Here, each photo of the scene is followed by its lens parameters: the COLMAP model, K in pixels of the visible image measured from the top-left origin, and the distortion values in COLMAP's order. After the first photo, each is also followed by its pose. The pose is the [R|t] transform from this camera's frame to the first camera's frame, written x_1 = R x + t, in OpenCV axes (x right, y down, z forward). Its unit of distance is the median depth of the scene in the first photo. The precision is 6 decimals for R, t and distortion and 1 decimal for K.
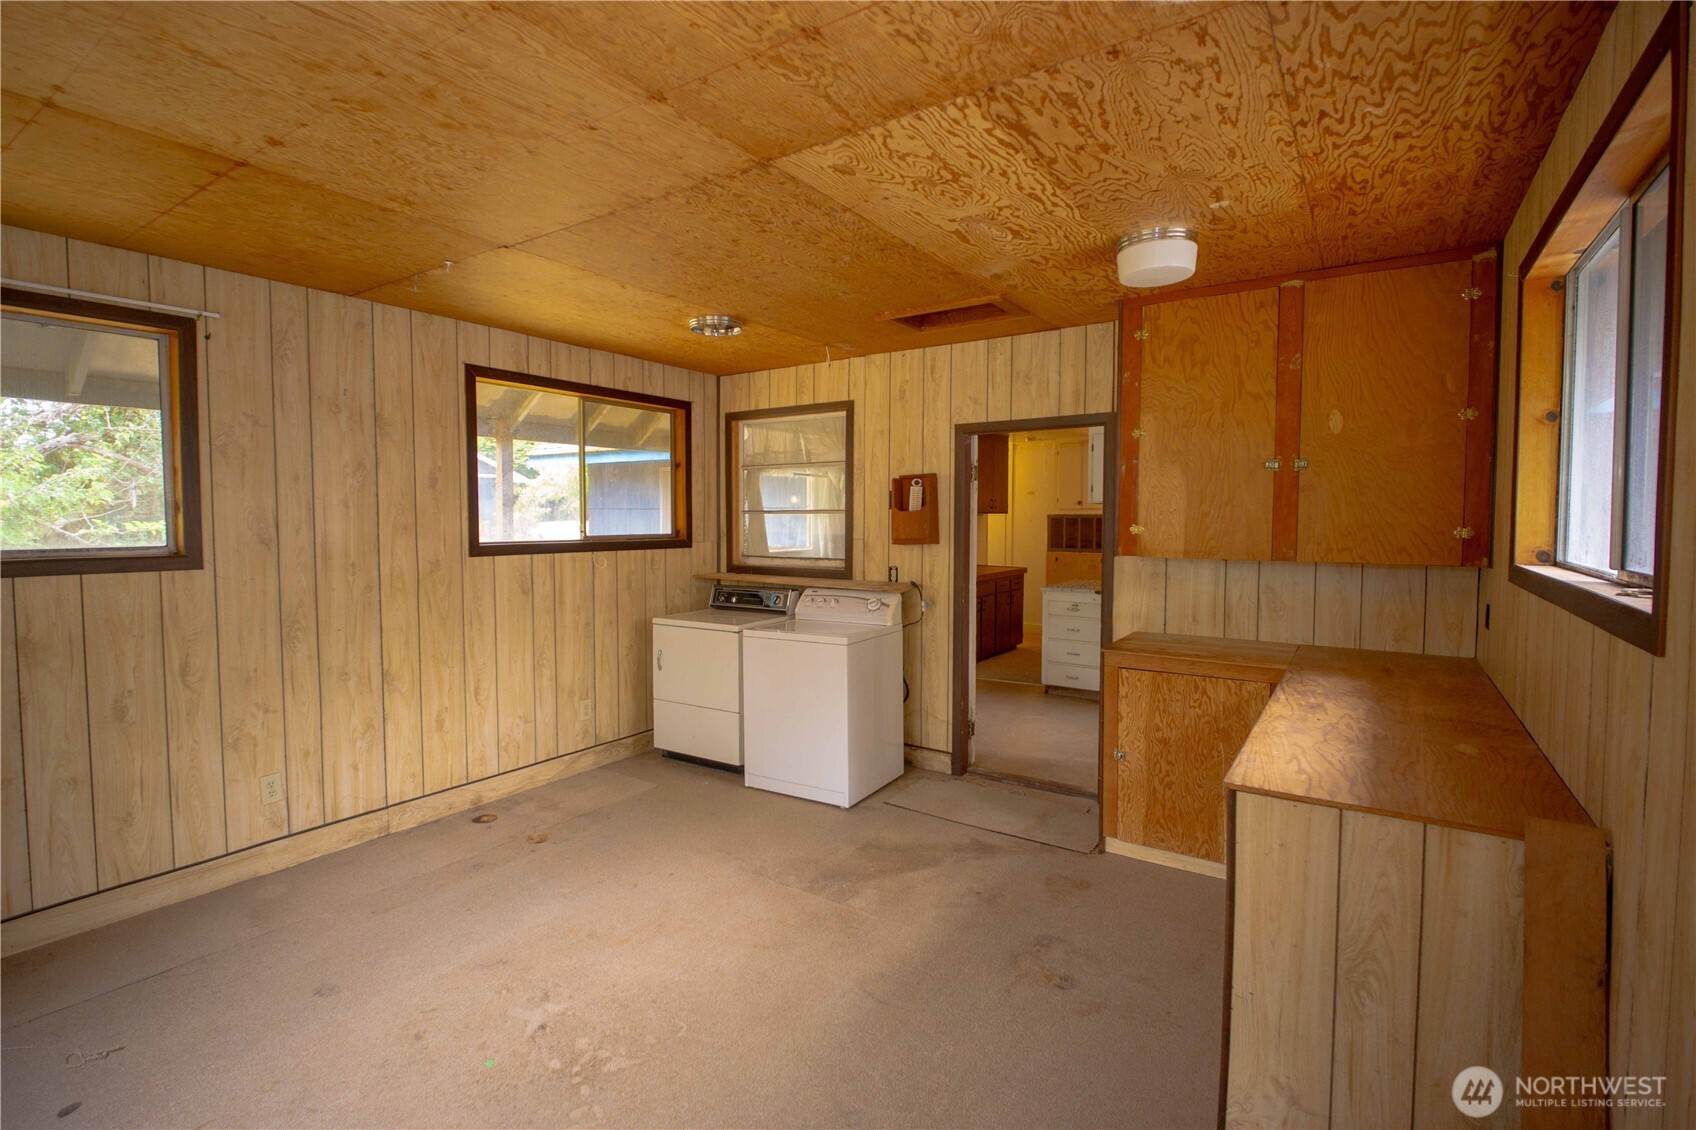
lens RADIAL K [[780.9, 0, 842.0], [0, 780.9, 560.1], [0, 0, 1]] dist [-0.004856, -0.002963]
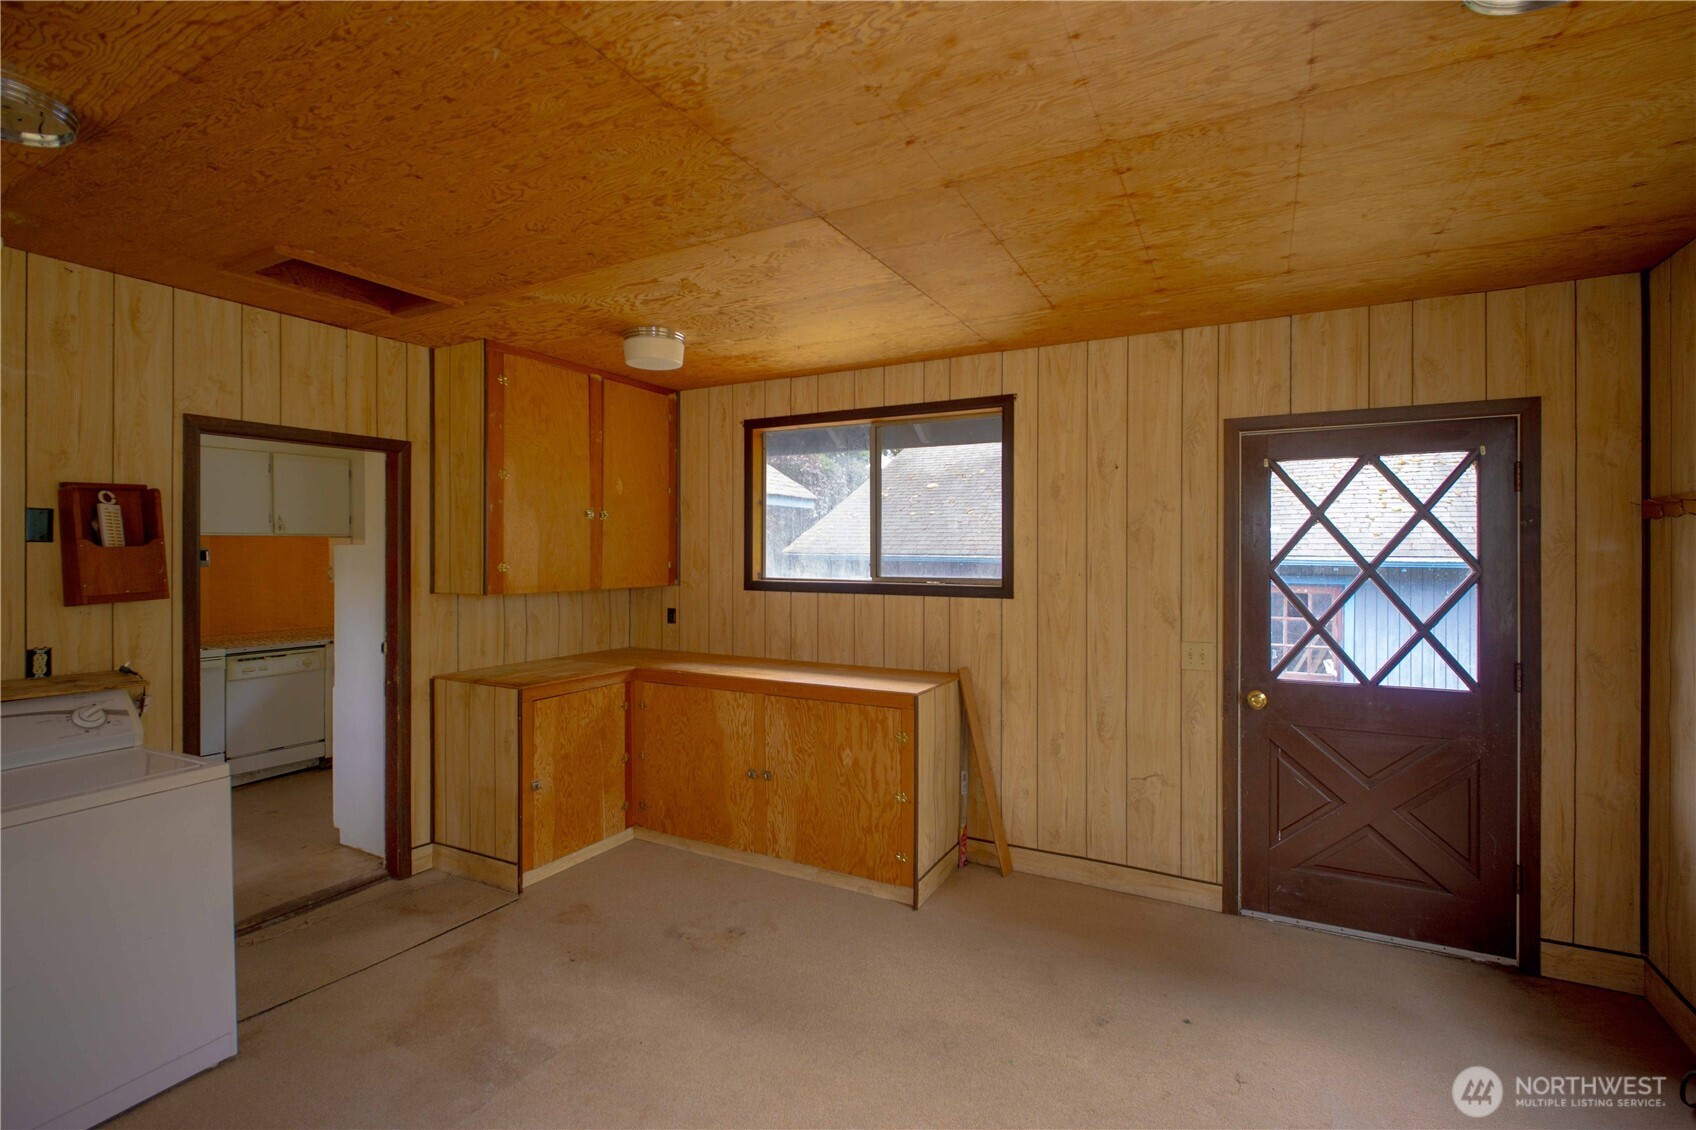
lens RADIAL K [[780.9, 0, 840.1], [0, 780.9, 556.3], [0, 0, 1]] dist [-0.004856, -0.002963]
pose [[-0.093995, -0.002014, 0.995571, -0.709908], [0.057653, 0.998309, 0.007462, -0.037232], [-0.993902, 0.058099, -0.093720, 0.679940]]
